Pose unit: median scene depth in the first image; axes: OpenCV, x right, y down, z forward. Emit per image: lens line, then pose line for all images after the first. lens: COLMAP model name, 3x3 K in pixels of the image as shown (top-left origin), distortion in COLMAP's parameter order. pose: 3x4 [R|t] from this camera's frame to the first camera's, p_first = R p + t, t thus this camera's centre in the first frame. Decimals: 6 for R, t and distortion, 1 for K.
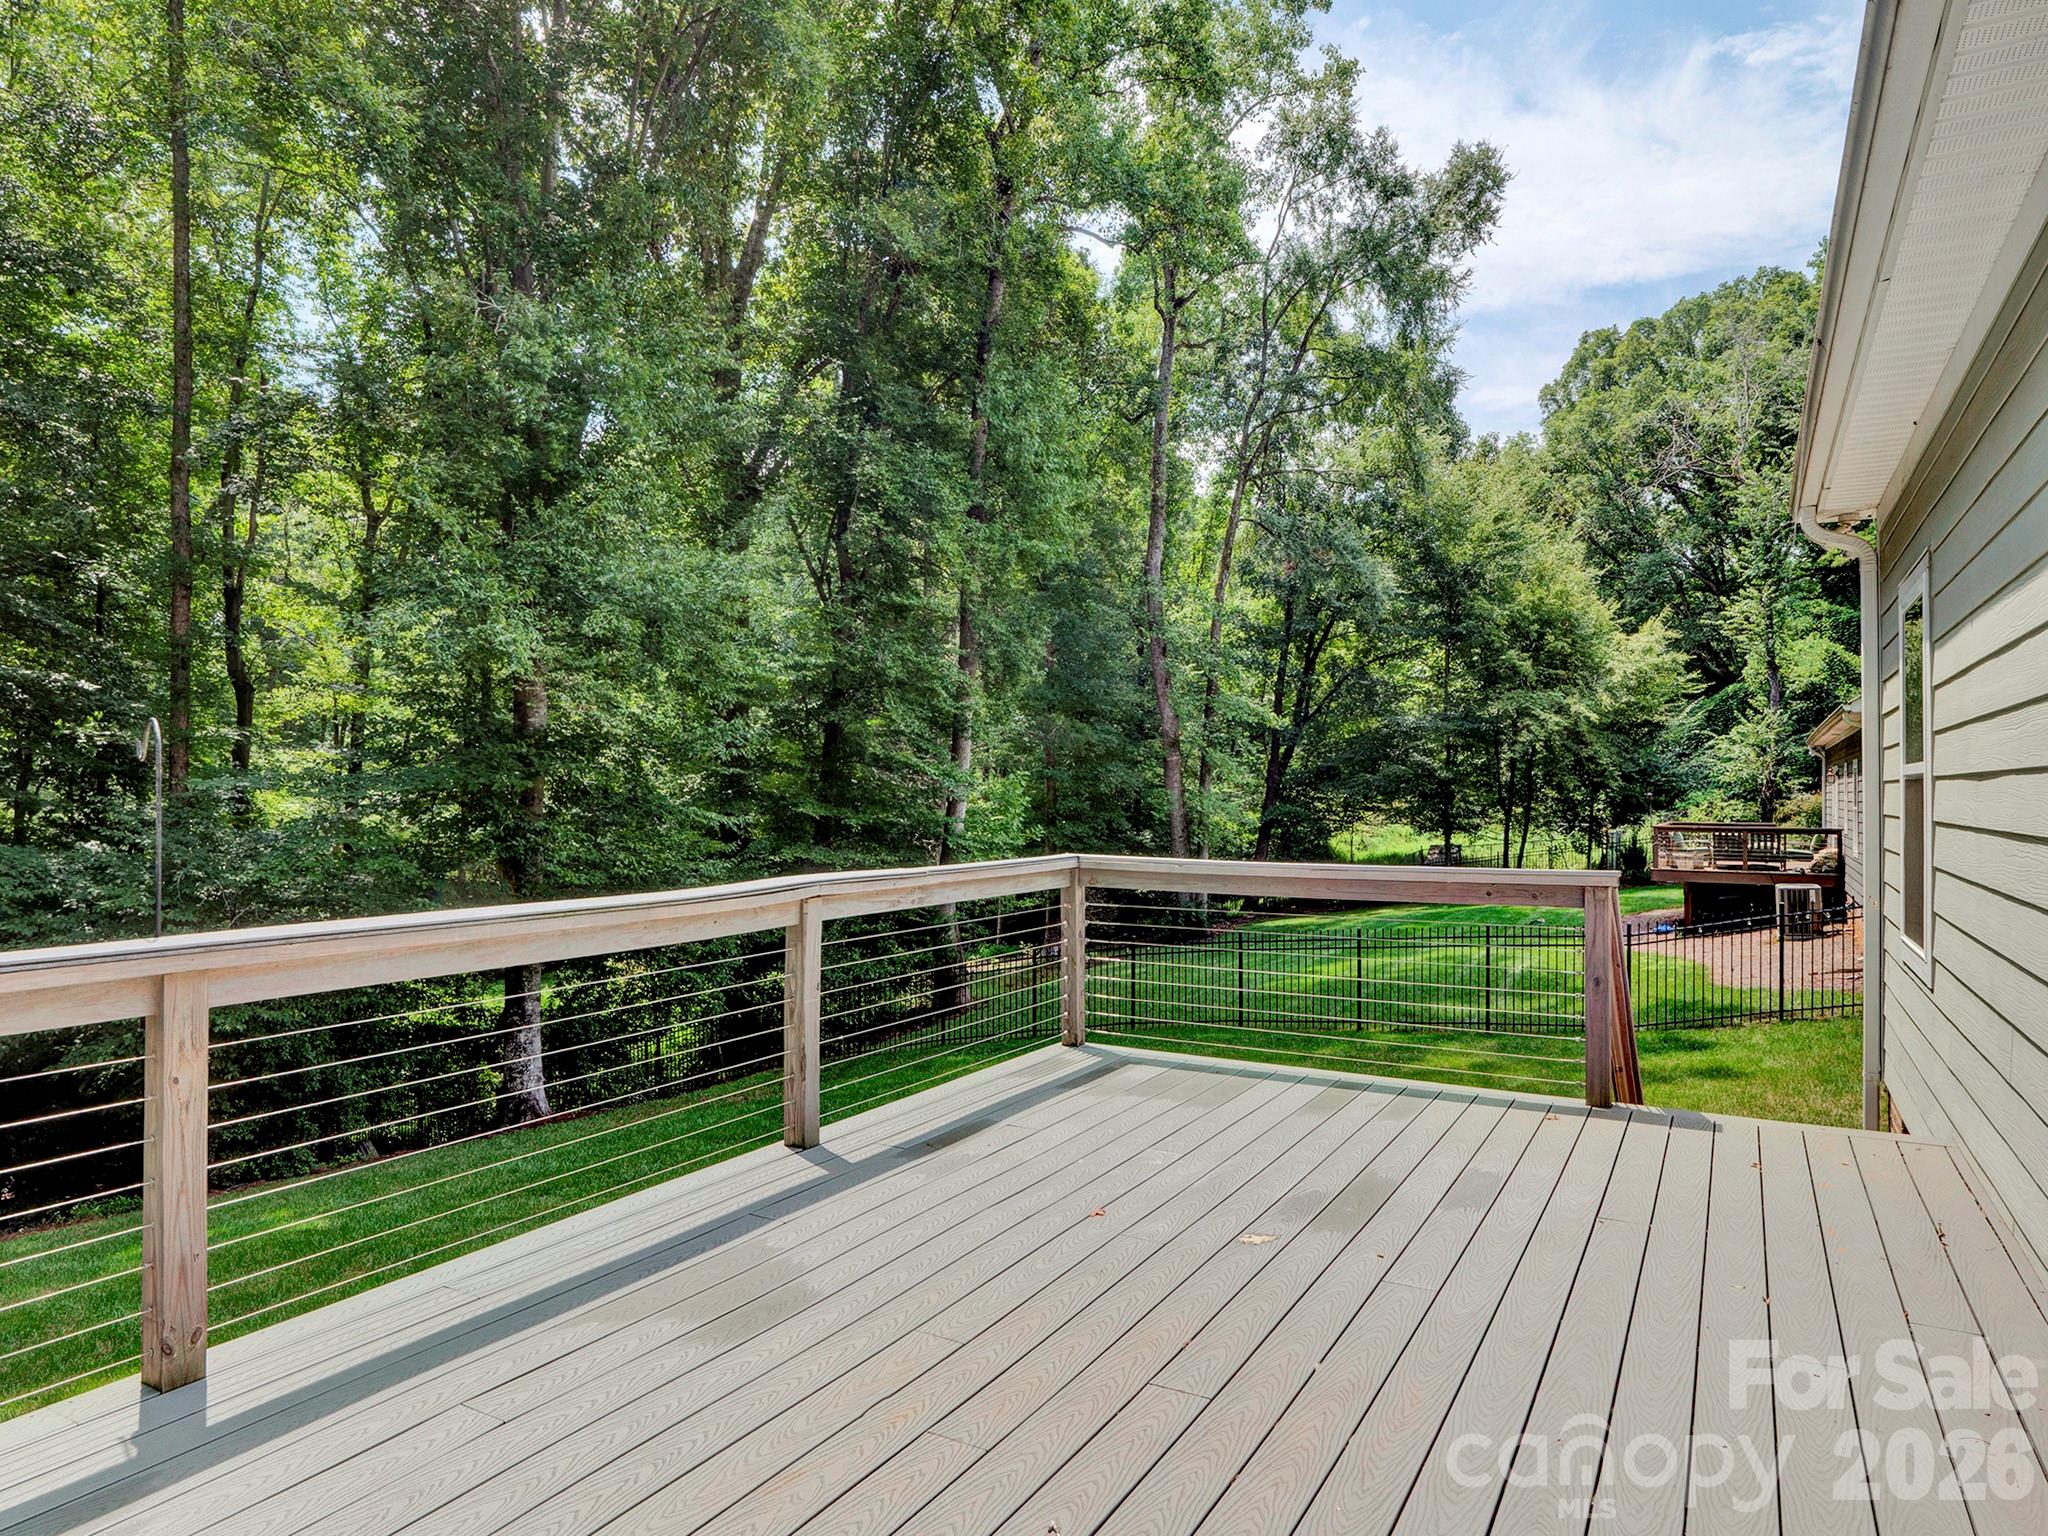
lens RADIAL K [[1282.5, 0, 1016.1], [0, 1282.5, 784.7], [0, 0, 1]] dist [-0.022146, 0.005328]
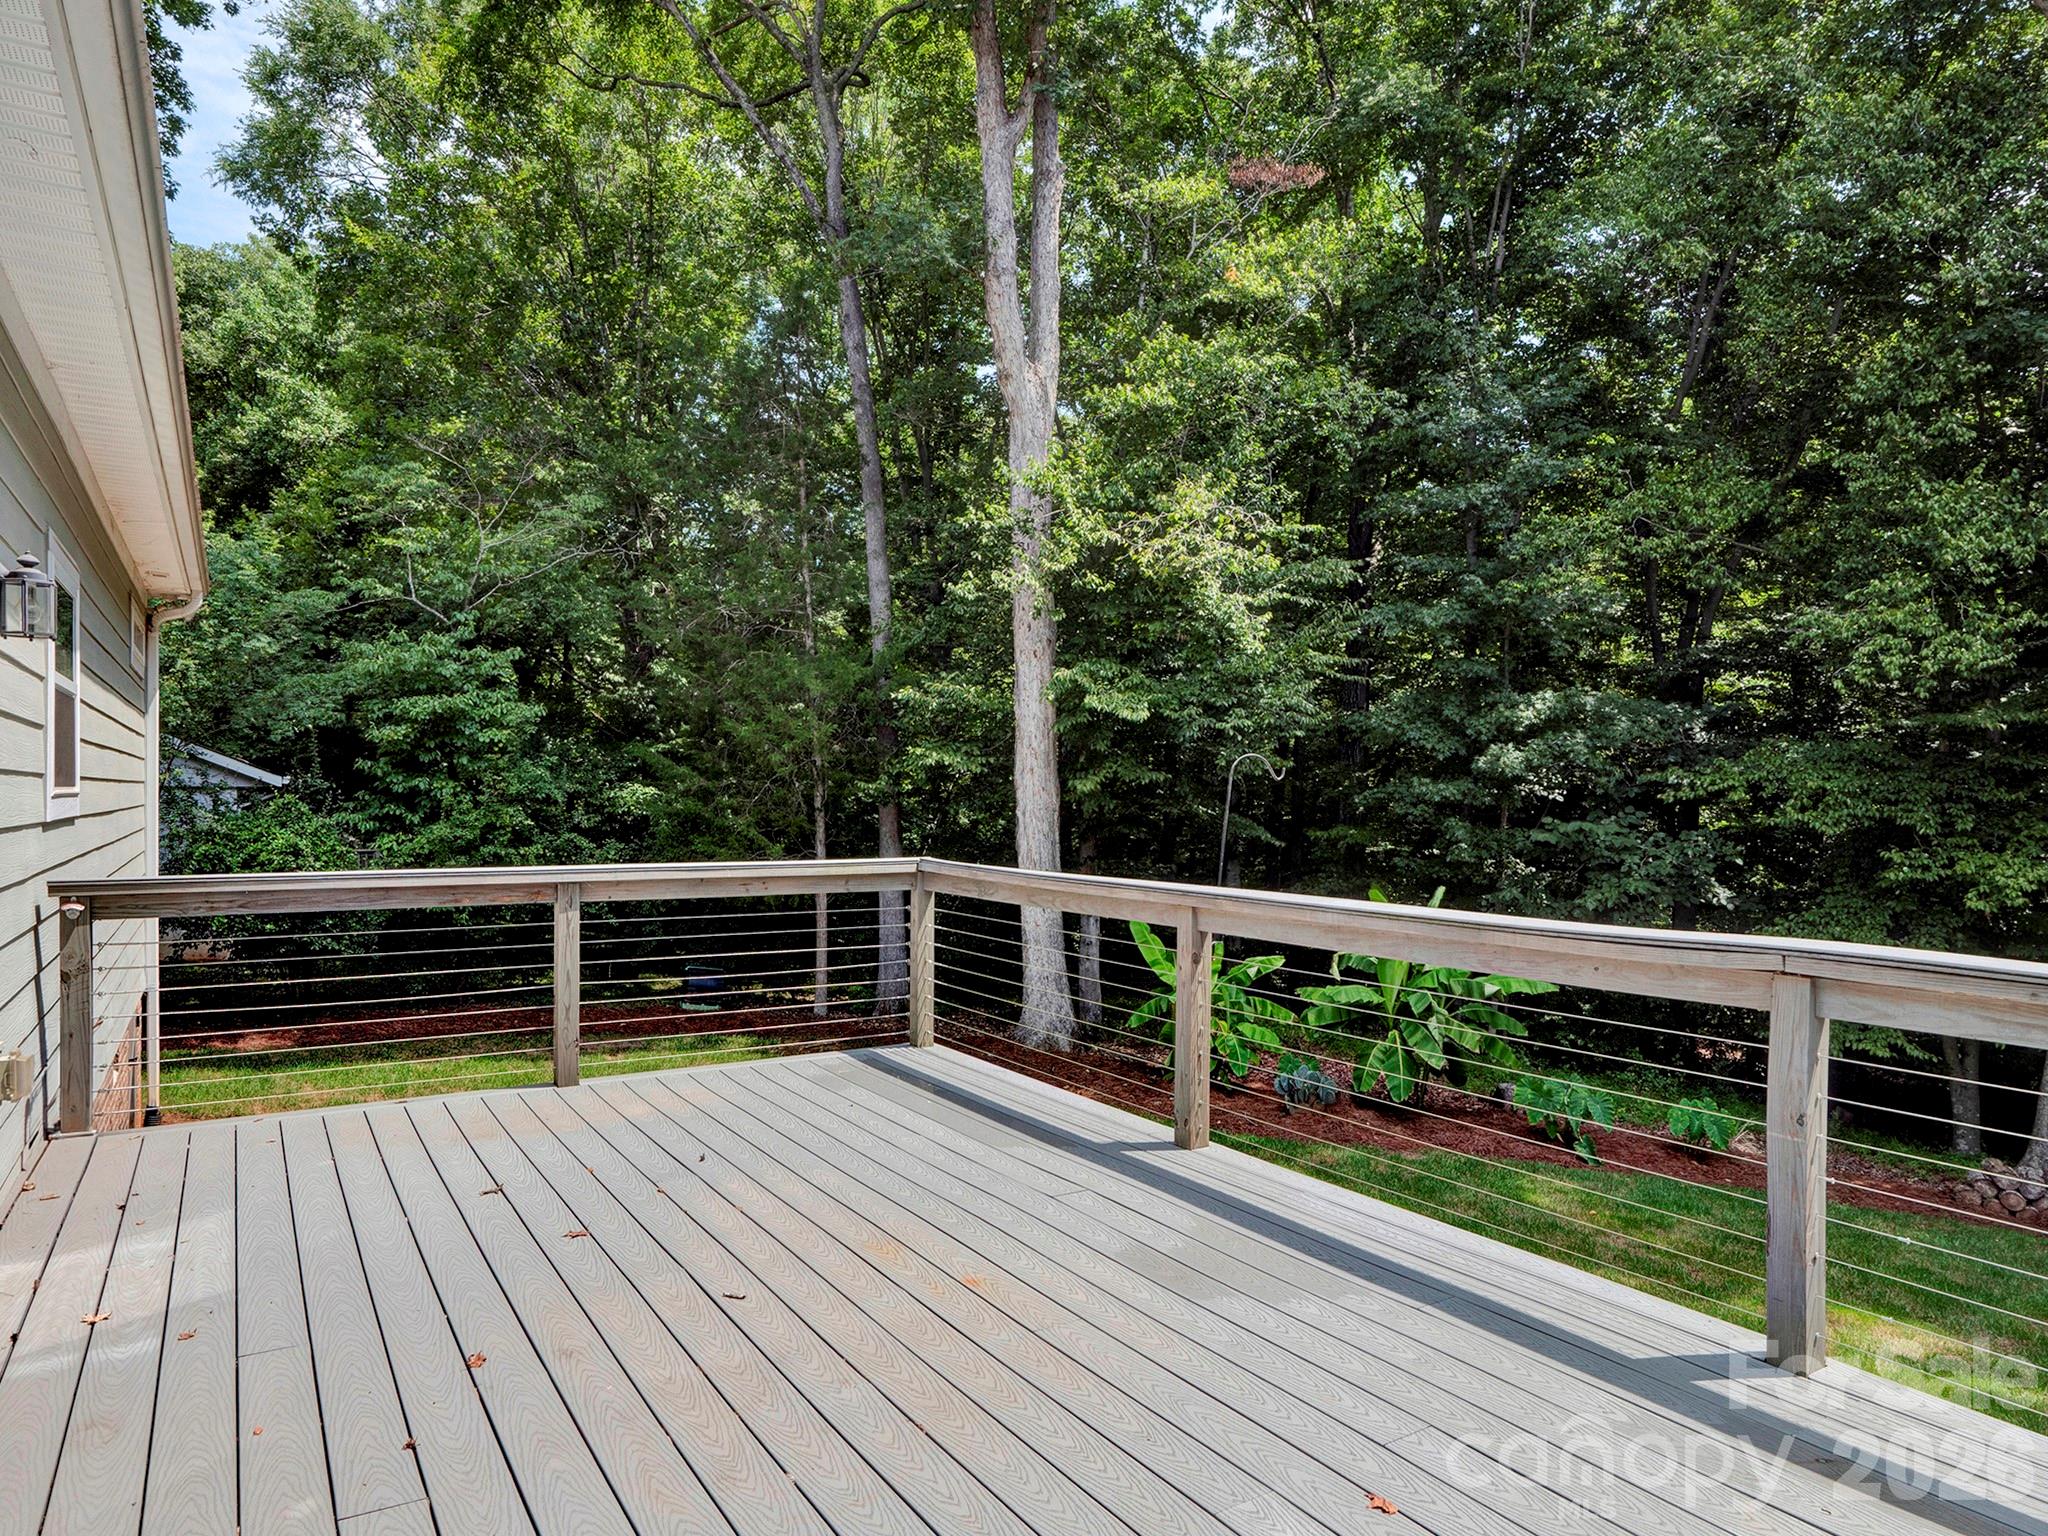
lens RADIAL K [[1271.0, 0, 1024.3], [0, 1271.0, 788.3], [0, 0, 1]] dist [0.001507, 0.001960]
pose [[-0.446024, -0.004118, -0.895011, 0.277926], [-0.010746, 0.999942, 0.000755, -0.000769], [0.894956, 0.009954, -0.446043, 0.455044]]
